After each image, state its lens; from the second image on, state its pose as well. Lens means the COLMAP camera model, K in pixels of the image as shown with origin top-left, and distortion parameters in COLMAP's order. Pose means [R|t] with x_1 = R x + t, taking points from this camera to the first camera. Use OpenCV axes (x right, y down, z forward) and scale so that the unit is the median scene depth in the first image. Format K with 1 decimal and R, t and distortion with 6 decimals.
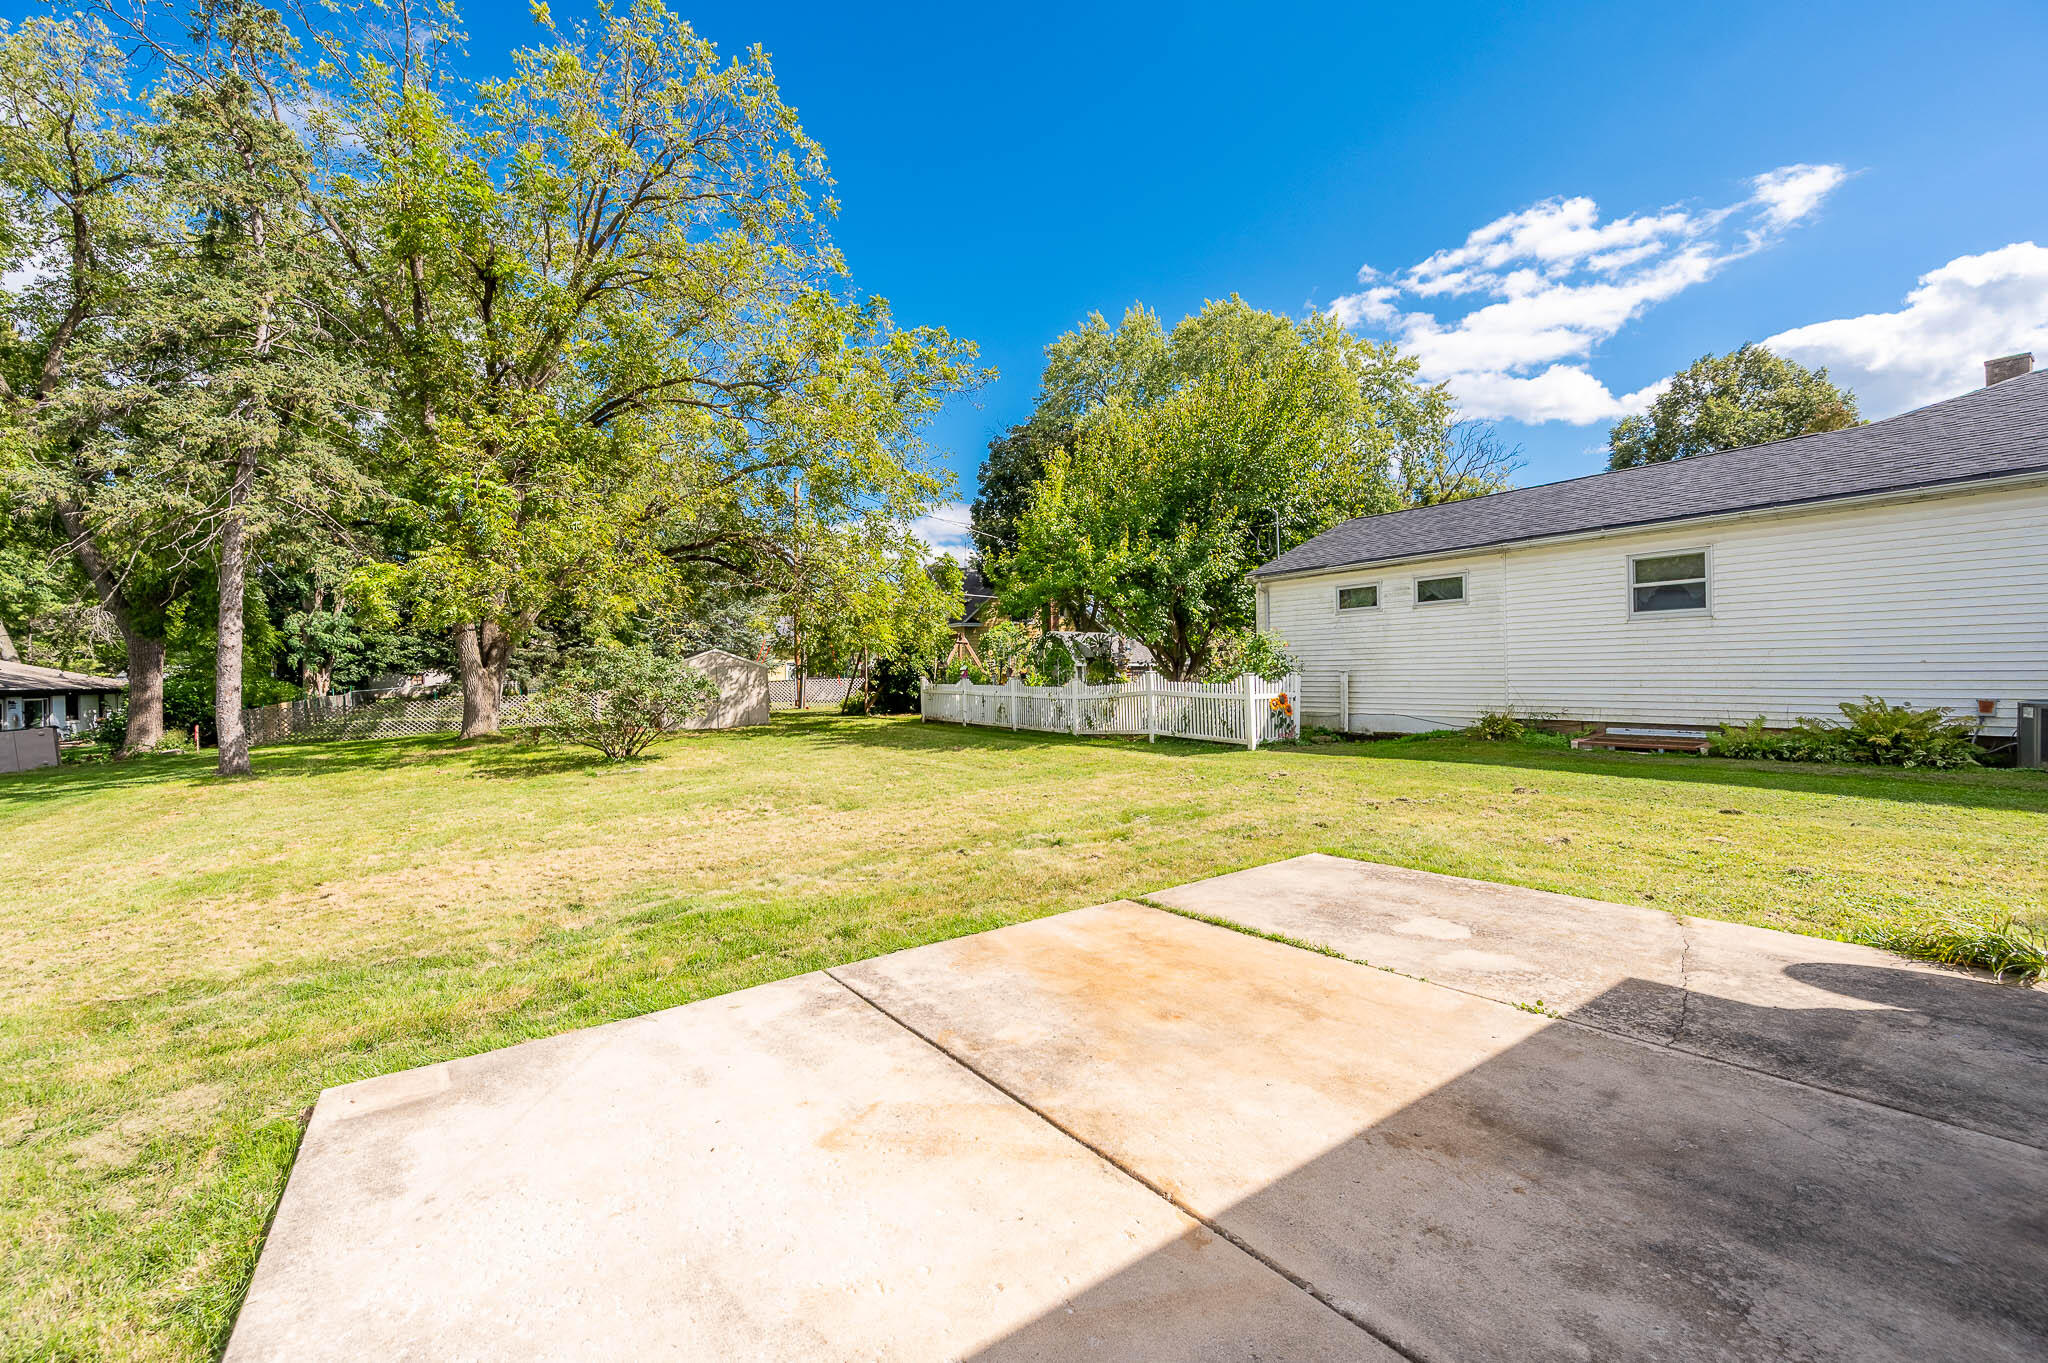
lens RADIAL K [[810.1, 0, 1015.5], [0, 810.1, 670.9], [0, 0, 1]] dist [-0.010210, 0.000164]
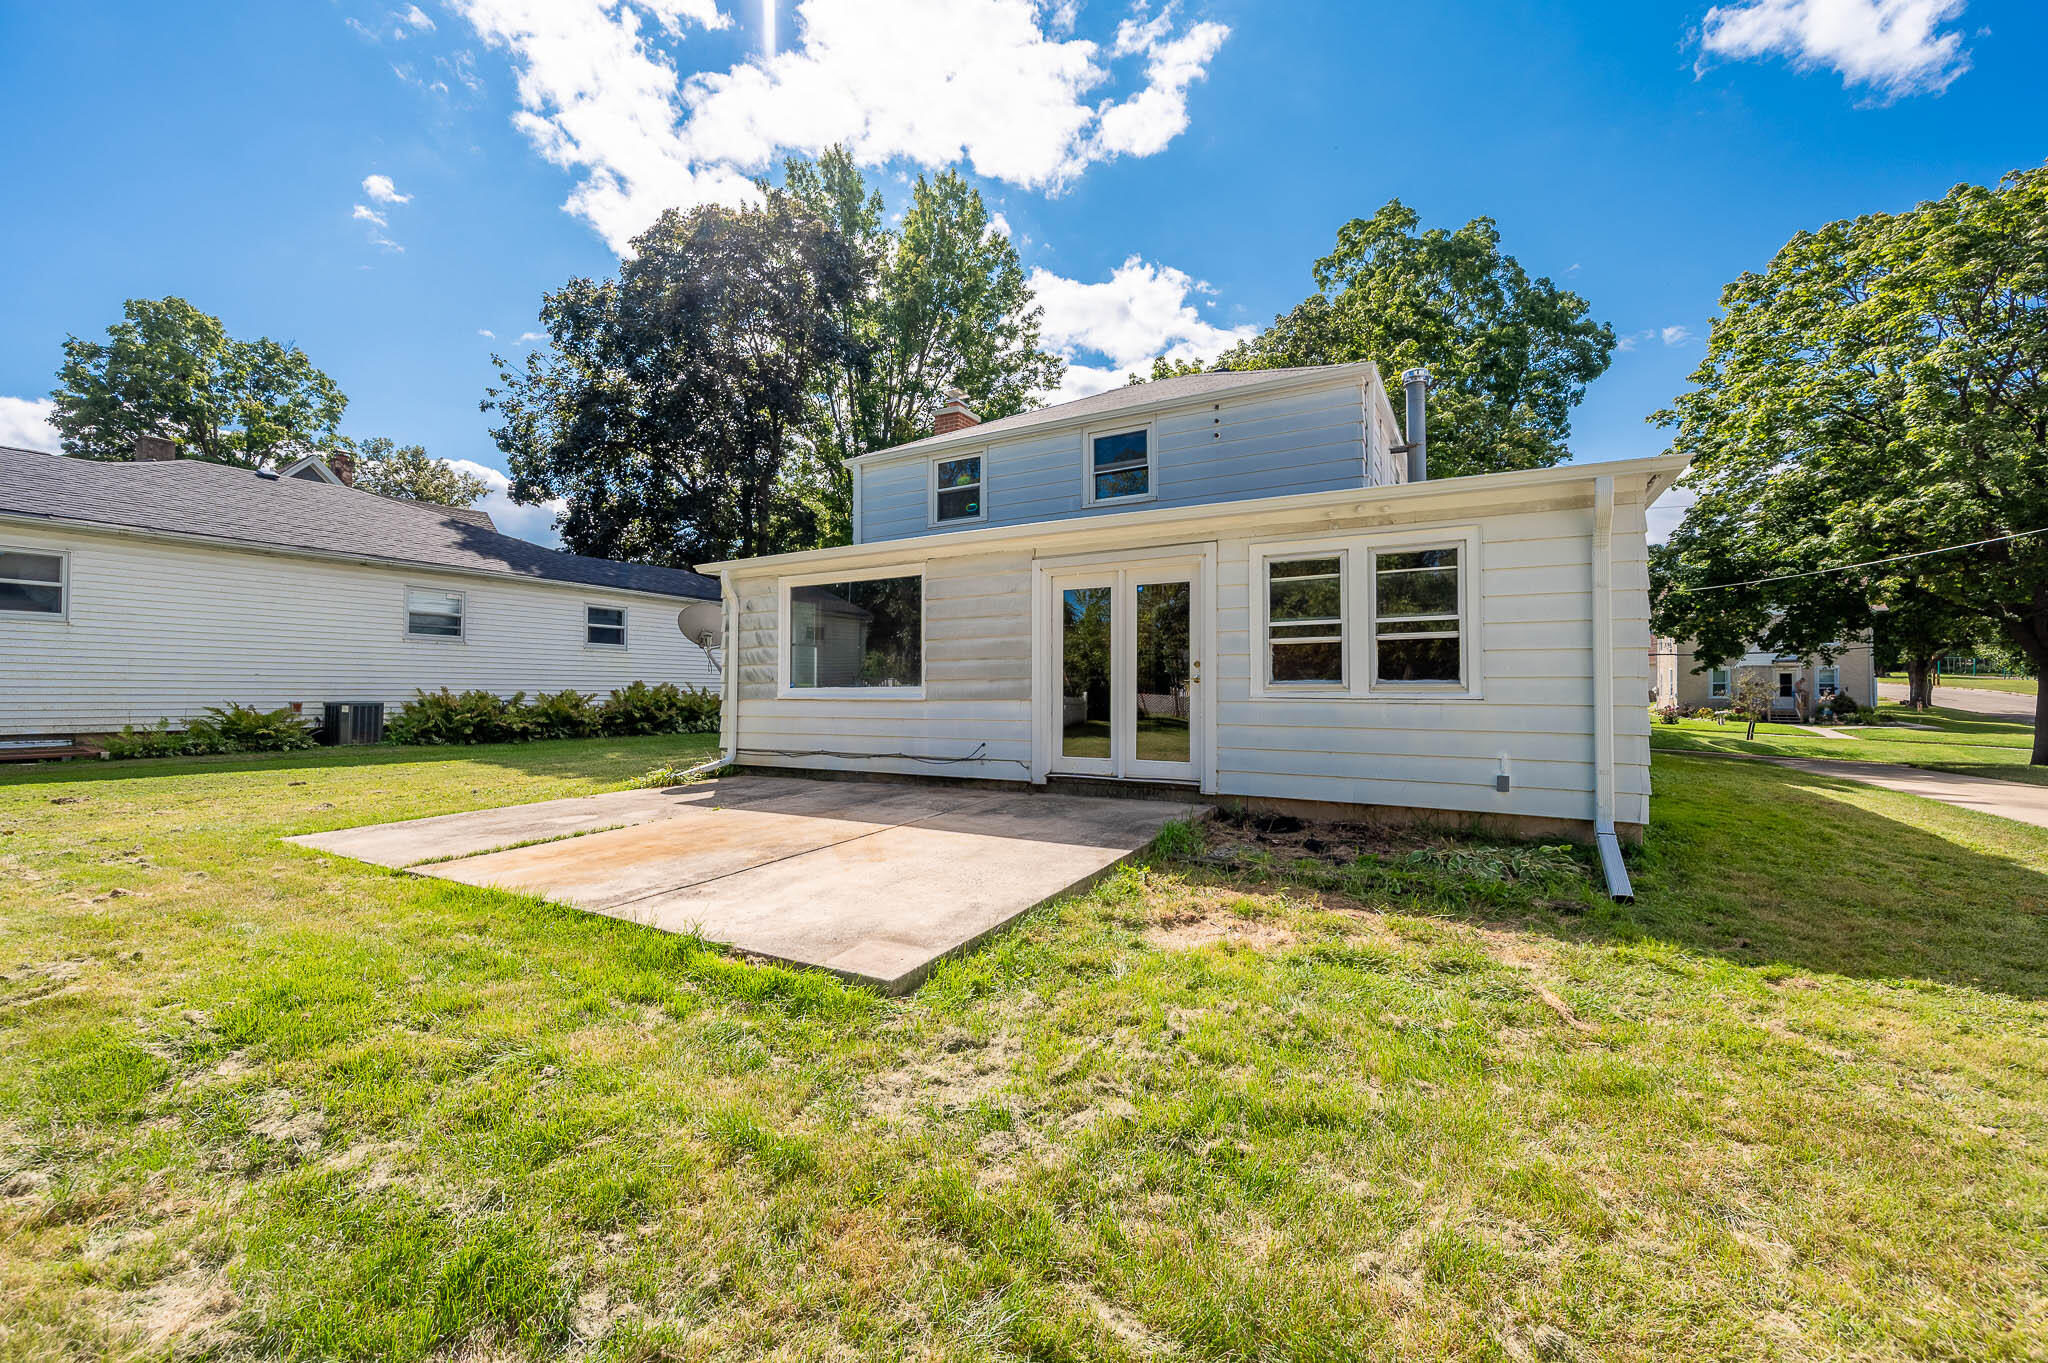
lens RADIAL K [[810.1, 0, 1015.5], [0, 810.1, 670.9], [0, 0, 1]] dist [-0.010210, 0.000164]
pose [[-0.397977, 0.030706, 0.916881, -0.619210], [-0.002033, 0.999408, -0.034353, 0.028292], [-0.917393, -0.015536, -0.397679, 0.390345]]
